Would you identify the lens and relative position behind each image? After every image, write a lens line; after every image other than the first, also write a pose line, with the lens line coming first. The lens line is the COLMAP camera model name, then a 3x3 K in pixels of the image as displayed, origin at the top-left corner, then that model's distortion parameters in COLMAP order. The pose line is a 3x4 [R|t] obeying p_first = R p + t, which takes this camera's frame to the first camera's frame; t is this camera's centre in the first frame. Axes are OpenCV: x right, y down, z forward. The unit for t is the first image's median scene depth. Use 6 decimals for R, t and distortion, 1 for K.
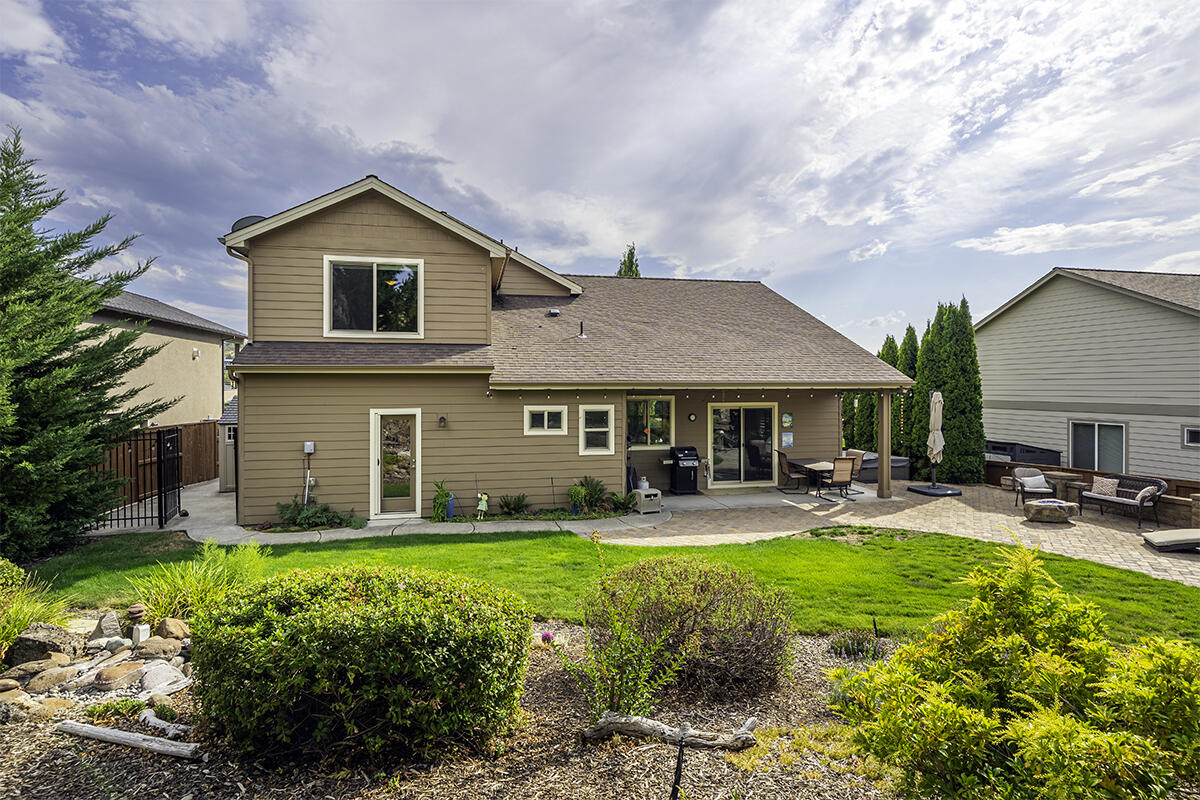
lens RADIAL K [[566.9, 0, 592.6], [0, 566.9, 389.7], [0, 0, 1]] dist [-0.015822, 0.000022]
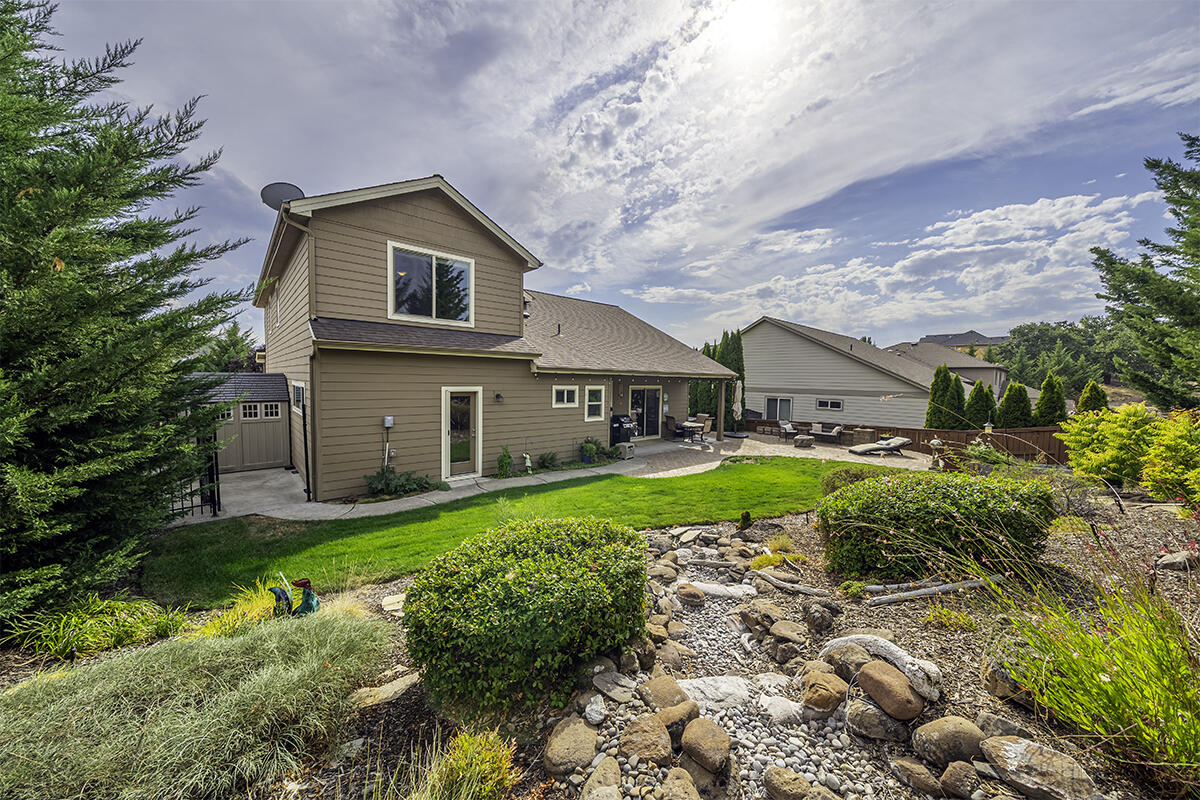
lens RADIAL K [[420.3, 0, 610.9], [0, 420.3, 411.1], [0, 0, 1]] dist [0.000901, -0.000555]
pose [[0.851800, -0.021943, 0.523408, -0.455374], [-0.013441, 0.997878, 0.063708, 0.020819], [-0.523695, -0.061301, 0.849697, 0.080102]]
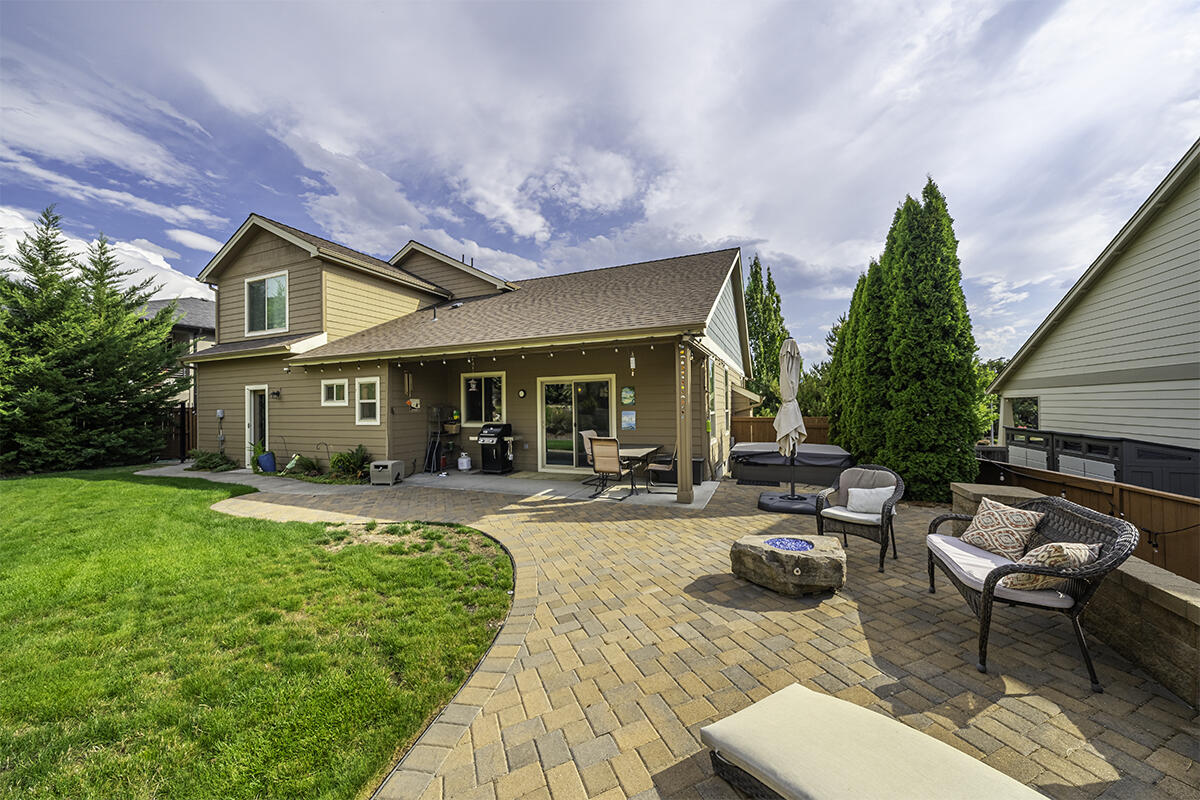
lens RADIAL K [[420.3, 0, 603.5], [0, 420.3, 395.4], [0, 0, 1]] dist [0.000901, -0.000555]
pose [[0.829736, -0.025239, -0.557585, 0.725707], [0.010386, 0.999502, -0.029787, 0.079097], [0.558060, 0.018924, 0.829585, 0.535875]]
